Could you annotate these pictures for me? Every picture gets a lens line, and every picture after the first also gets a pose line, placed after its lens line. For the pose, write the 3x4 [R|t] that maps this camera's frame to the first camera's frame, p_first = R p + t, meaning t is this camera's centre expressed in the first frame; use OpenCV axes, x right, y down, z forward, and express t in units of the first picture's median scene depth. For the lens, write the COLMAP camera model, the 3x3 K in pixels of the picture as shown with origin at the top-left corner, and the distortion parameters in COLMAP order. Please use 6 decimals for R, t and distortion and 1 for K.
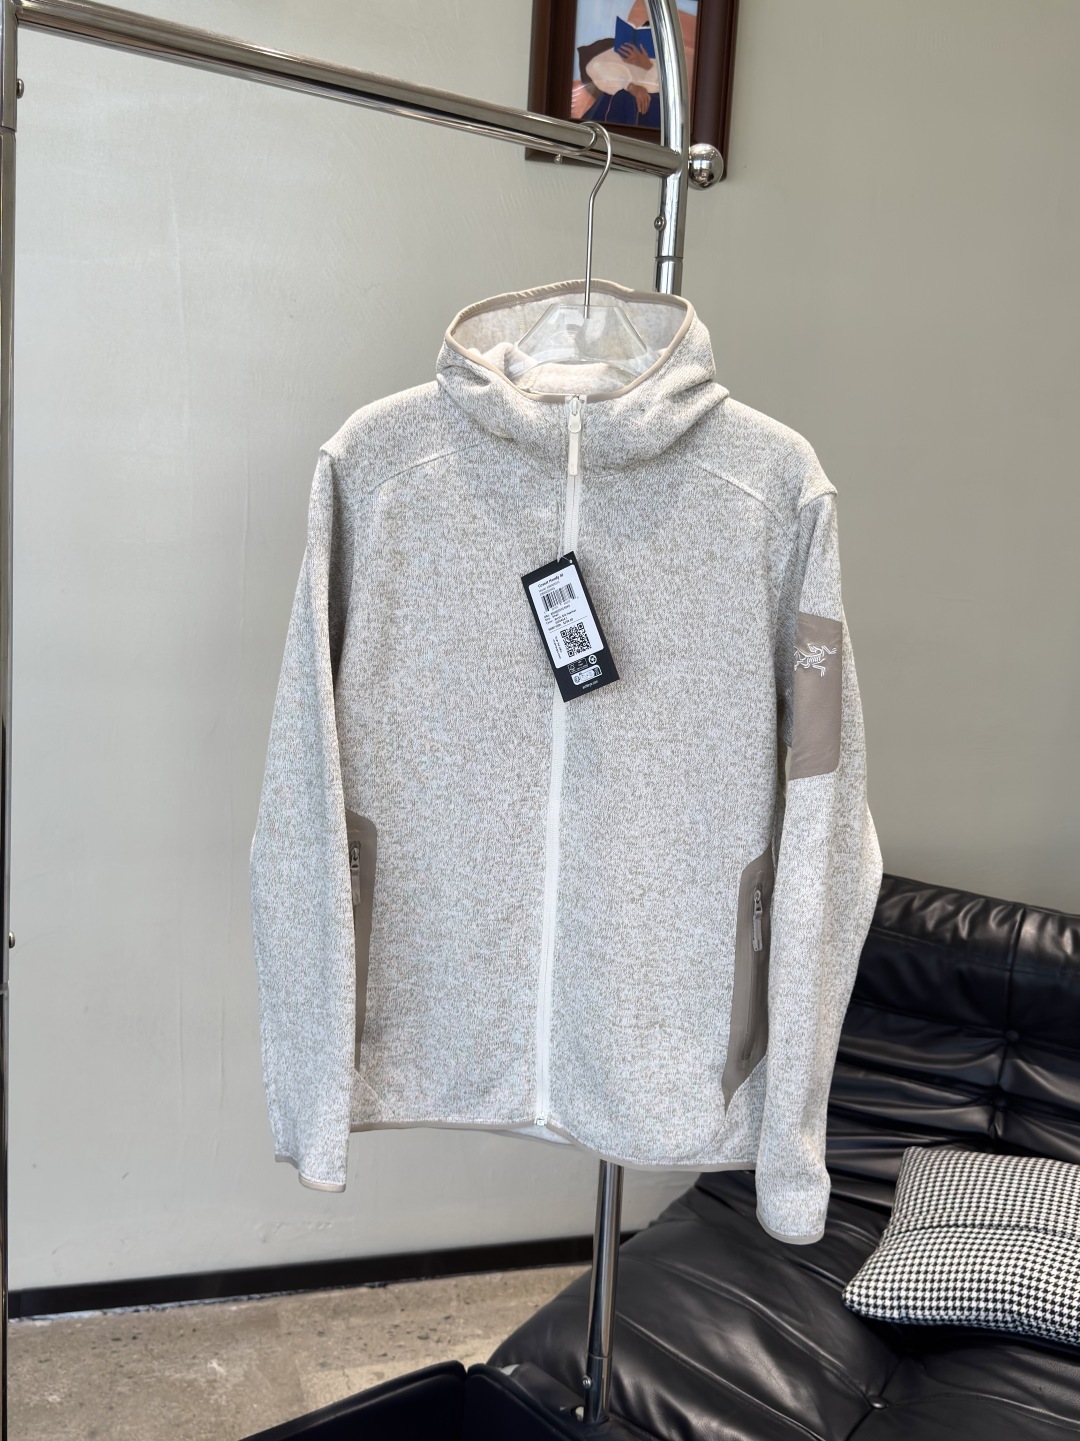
lens RADIAL K [[1493.9, 0, 542.6], [0, 1493.9, 728.5], [0, 0, 1]] dist [0.142920, -0.307492]
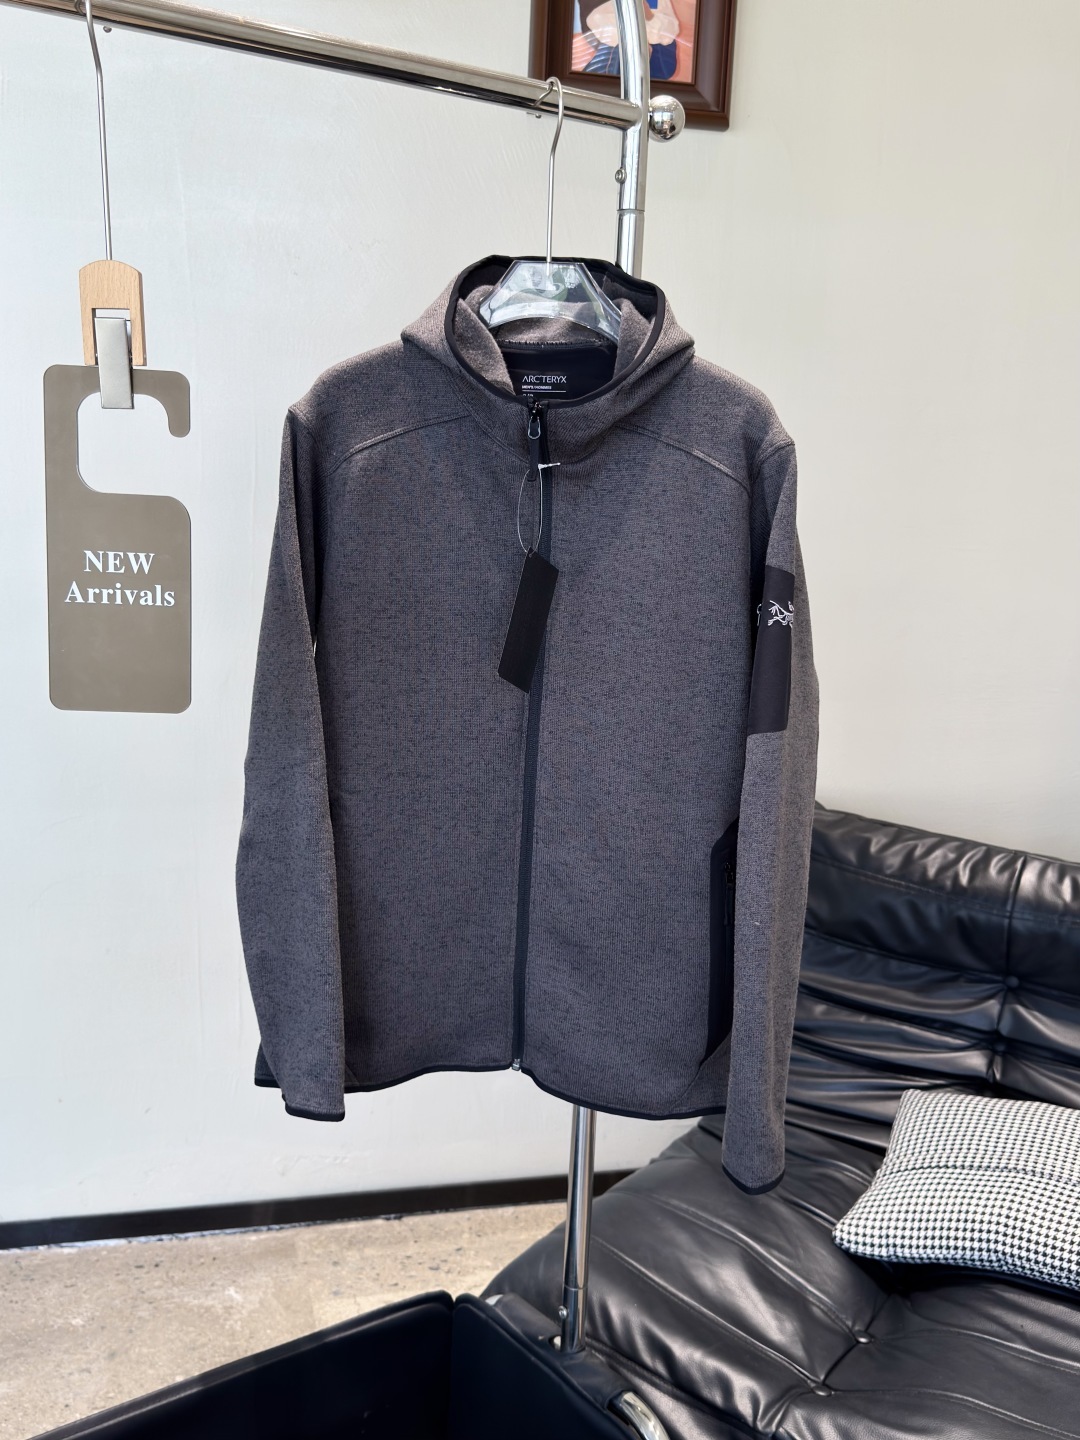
lens RADIAL K [[1468.7, 0, 543.8], [0, 1468.7, 723.2], [0, 0, 1]] dist [0.152490, -0.333161]
pose [[0.999167, -0.001586, -0.040769, 0.046639], [0.002805, 0.999550, 0.029853, -0.000234], [0.040703, -0.029942, 0.998723, -0.001358]]
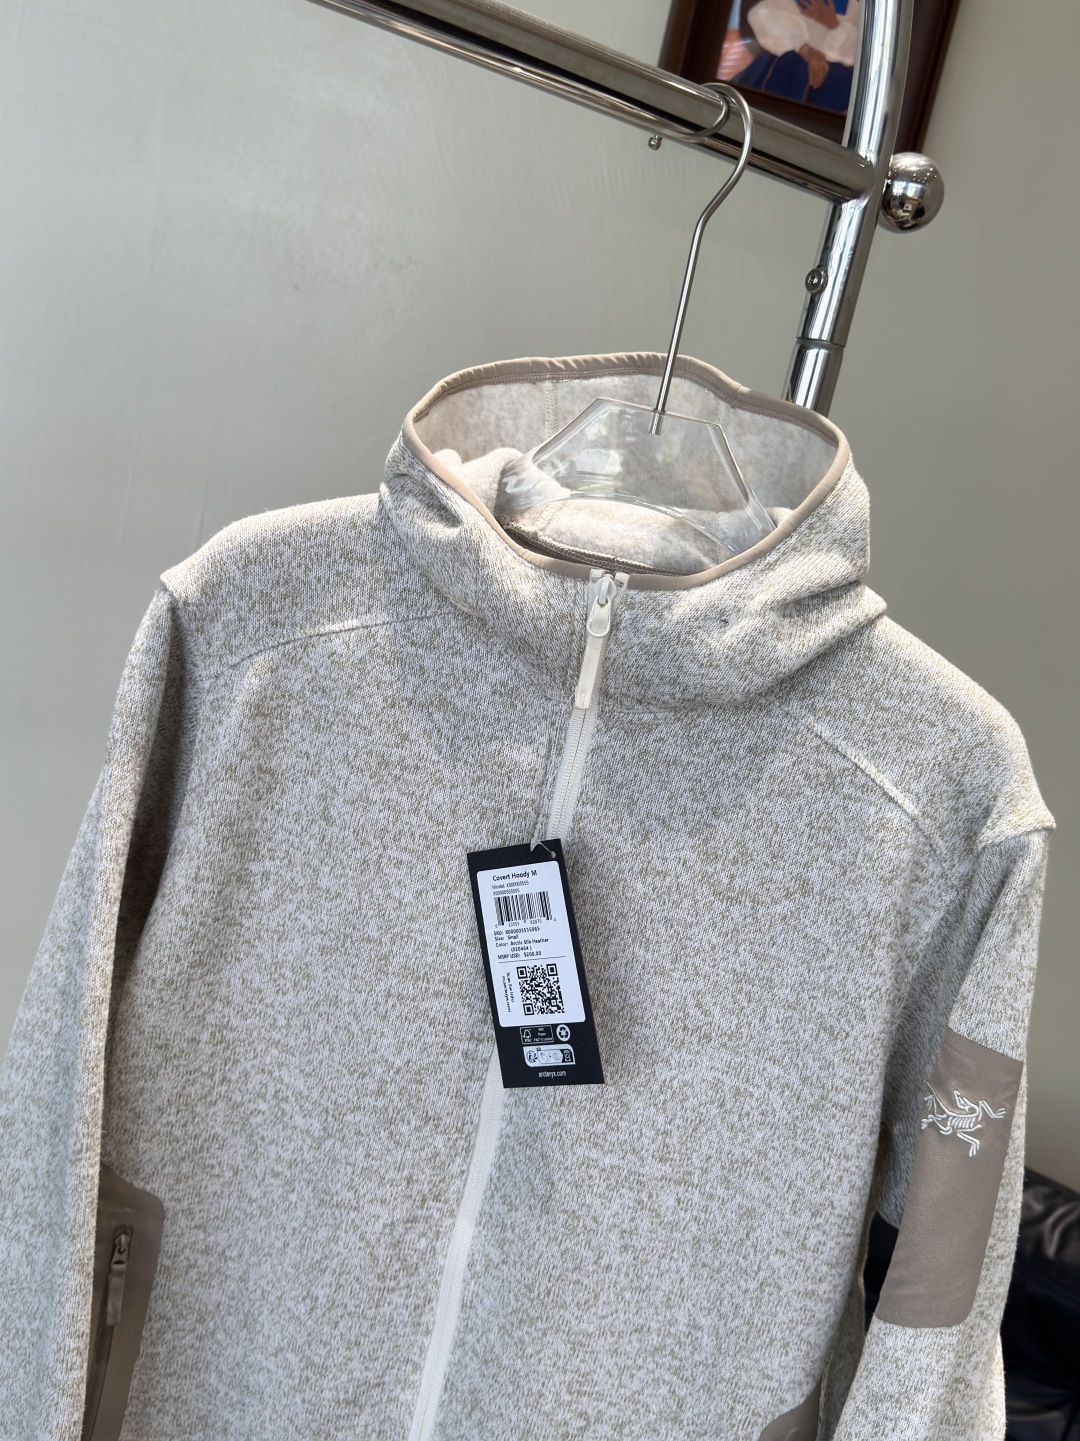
lens RADIAL K [[1479.8, 0, 524.8], [0, 1479.8, 714.5], [0, 0, 1]] dist [0.164733, -0.396284]
pose [[0.984000, 0.171434, -0.048521, 0.017917], [-0.170170, 0.984985, 0.029112, -0.120669], [0.052783, -0.020389, 0.998398, 0.301890]]
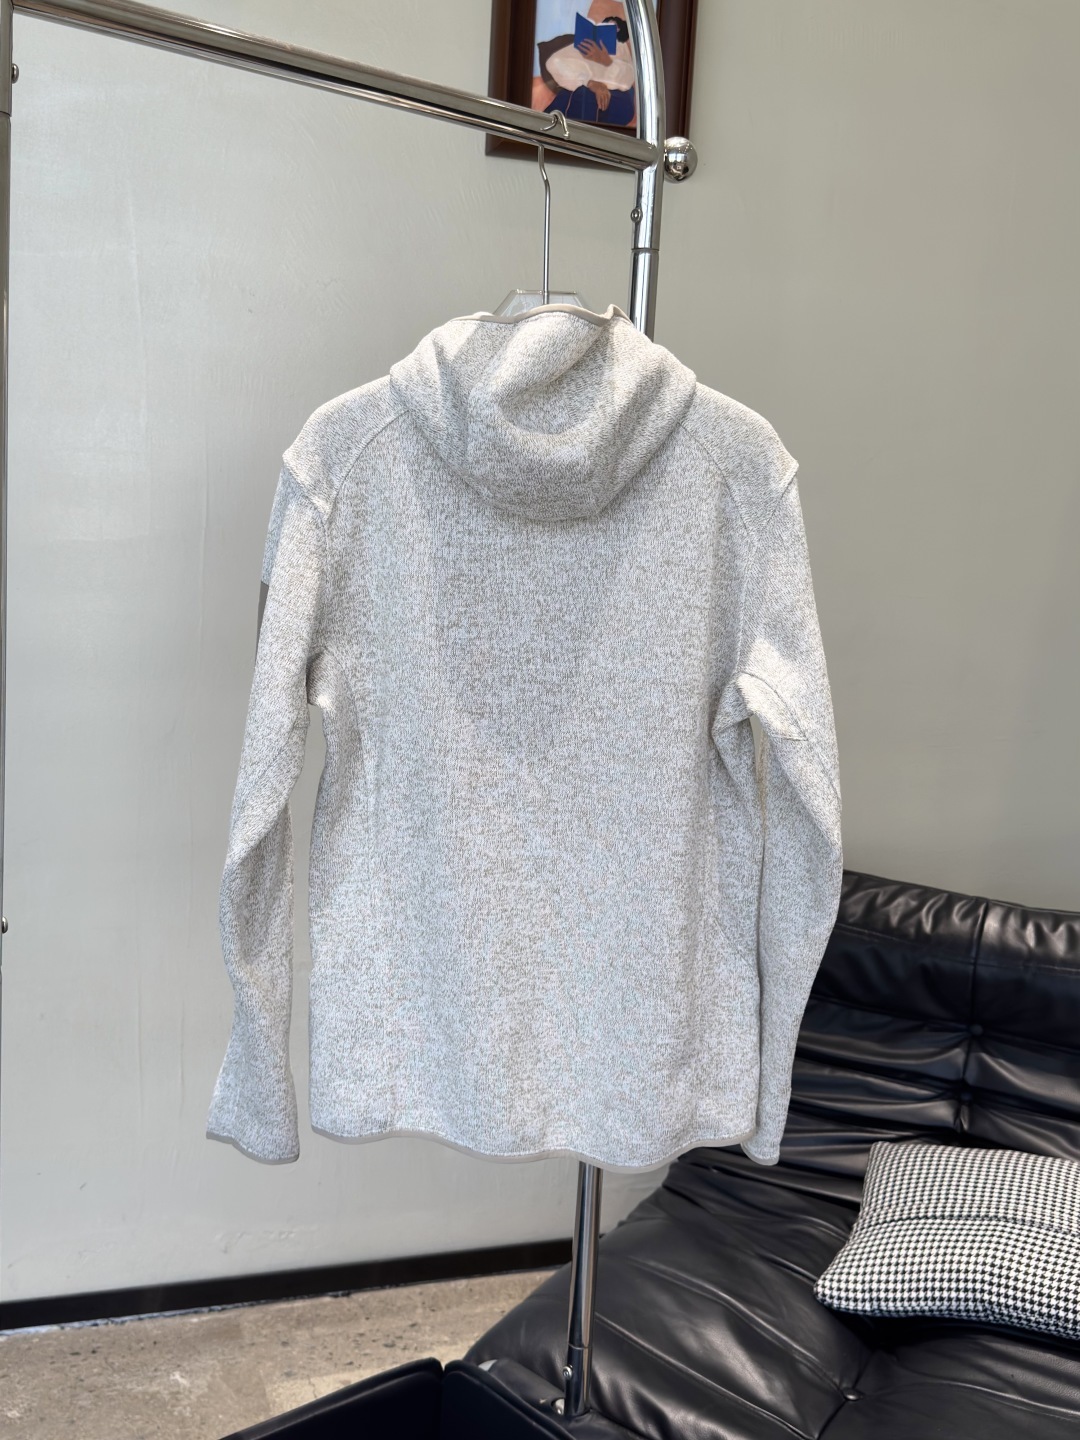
lens RADIAL K [[1529.2, 0, 539.5], [0, 1529.2, 728.7], [0, 0, 1]] dist [0.144000, -0.309128]
pose [[0.999270, -0.006997, 0.037563, -0.019889], [0.007302, 0.999941, -0.007989, 0.011657], [-0.037505, 0.008258, 0.999262, -0.019284]]
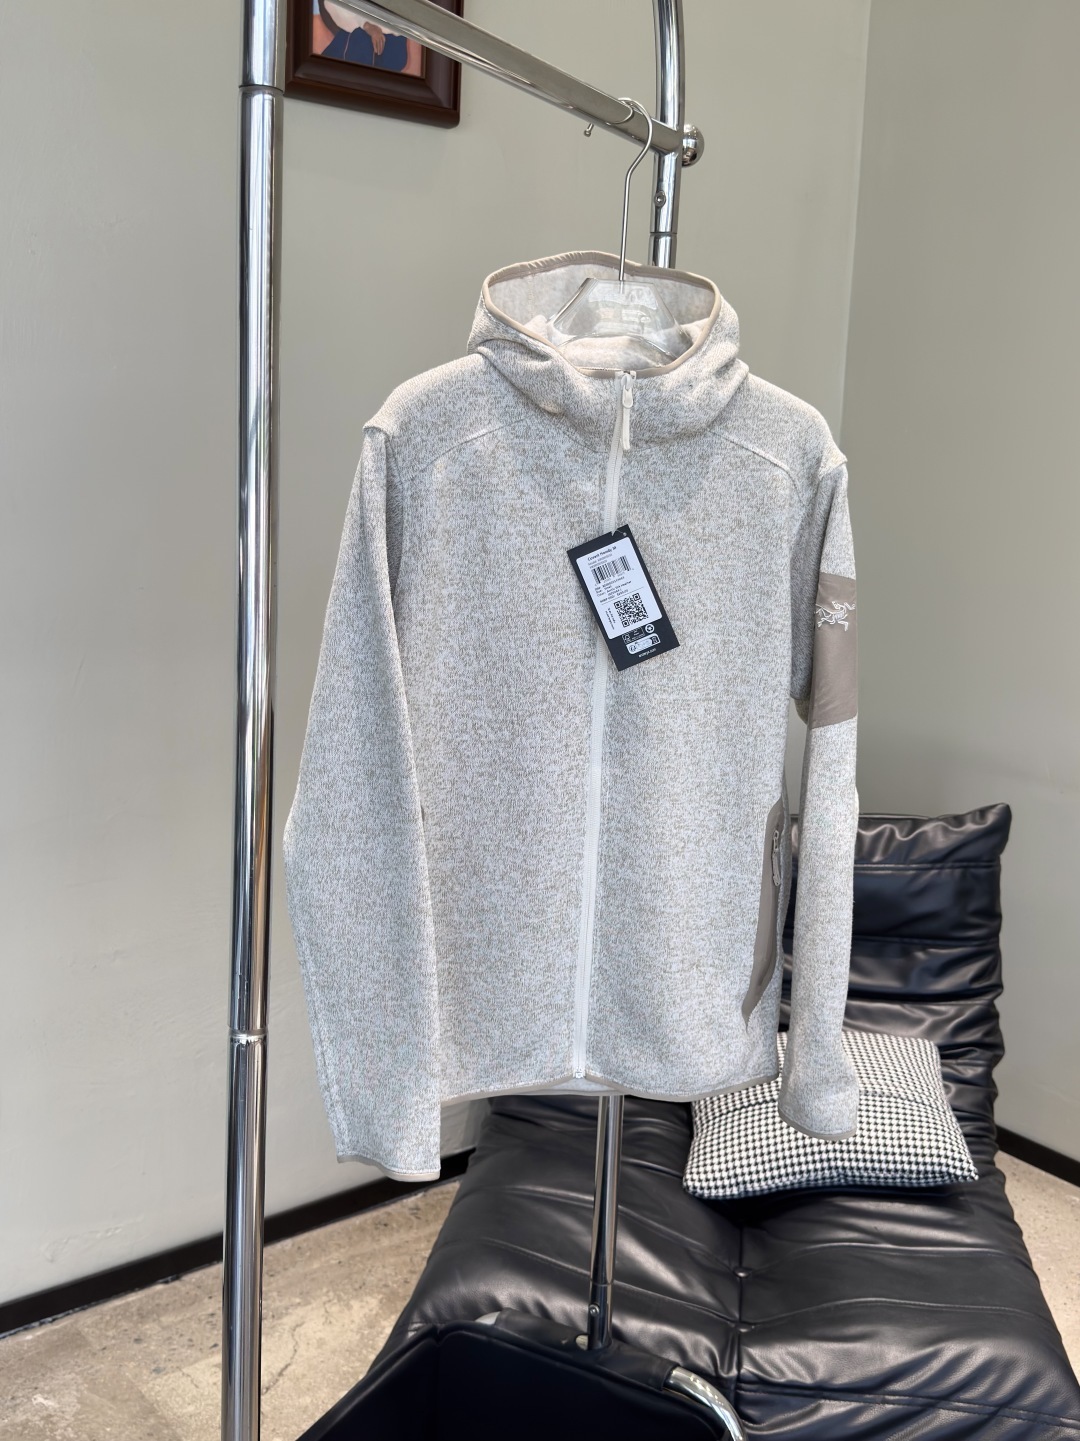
lens RADIAL K [[1491.5, 0, 540.1], [0, 1491.5, 728.3], [0, 0, 1]] dist [0.149756, -0.313063]
pose [[0.920170, -0.088688, 0.381343, -0.296851], [0.068629, 0.995462, 0.065913, -0.034370], [-0.385458, -0.034480, 0.922081, 0.048737]]
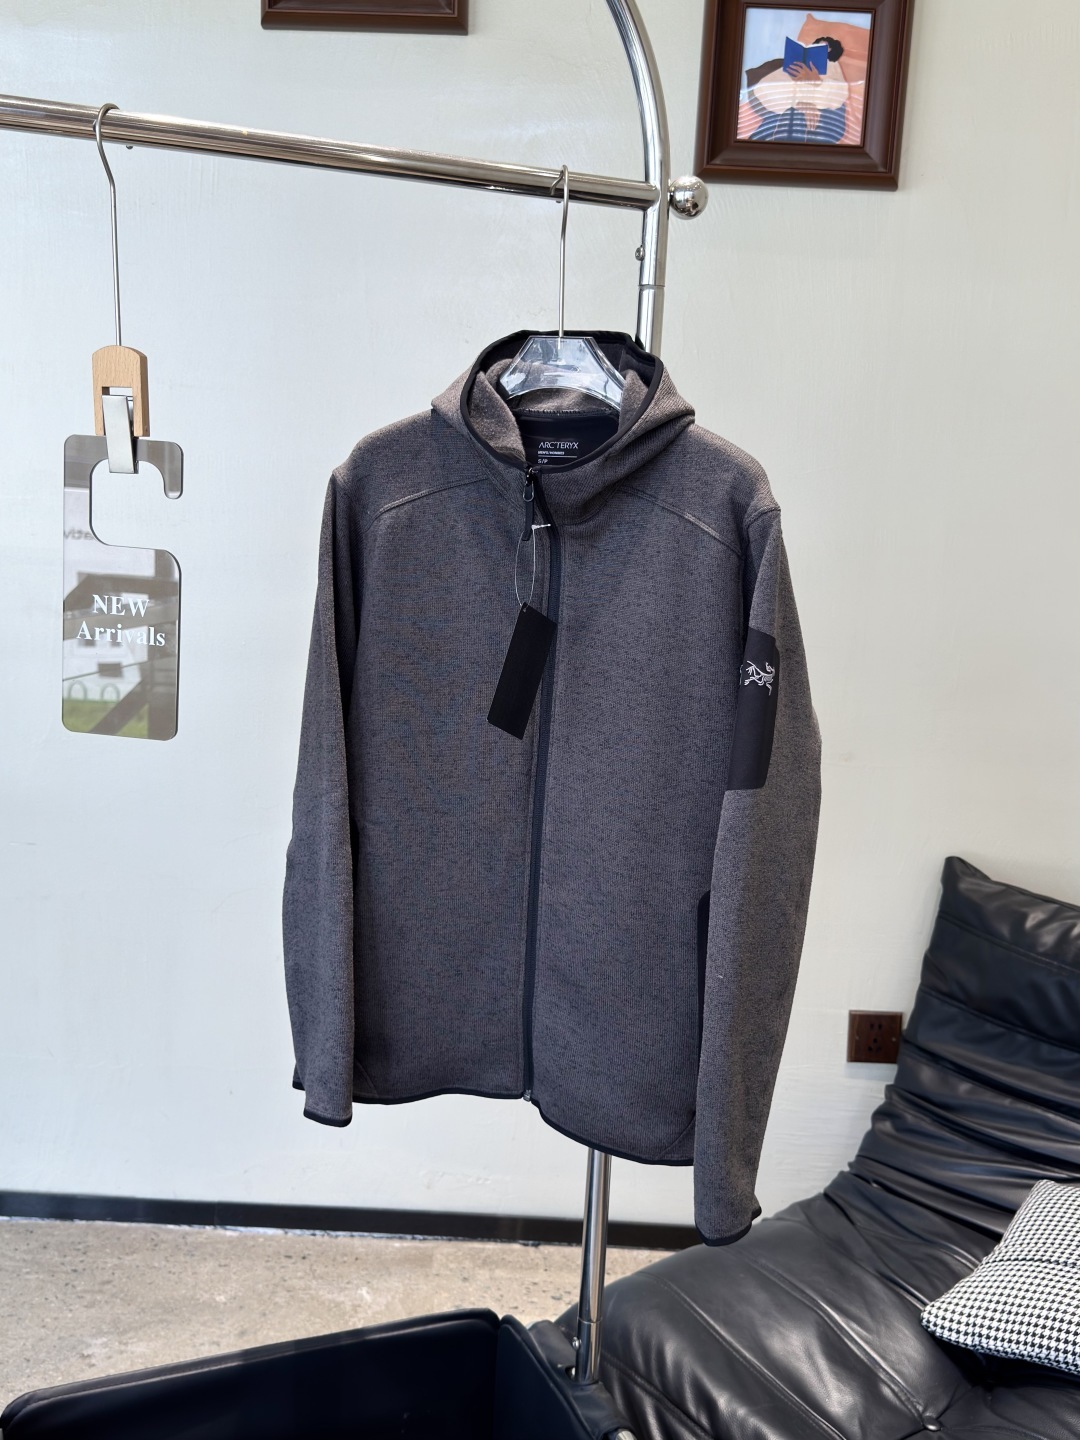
lens RADIAL K [[1470.4, 0, 532.4], [0, 1470.4, 729.6], [0, 0, 1]] dist [0.132814, -0.257115]
pose [[0.959132, 0.046117, -0.279175, 0.218490], [-0.045675, 0.998924, 0.008092, -0.004784], [0.279248, 0.004990, 0.960206, -0.011978]]
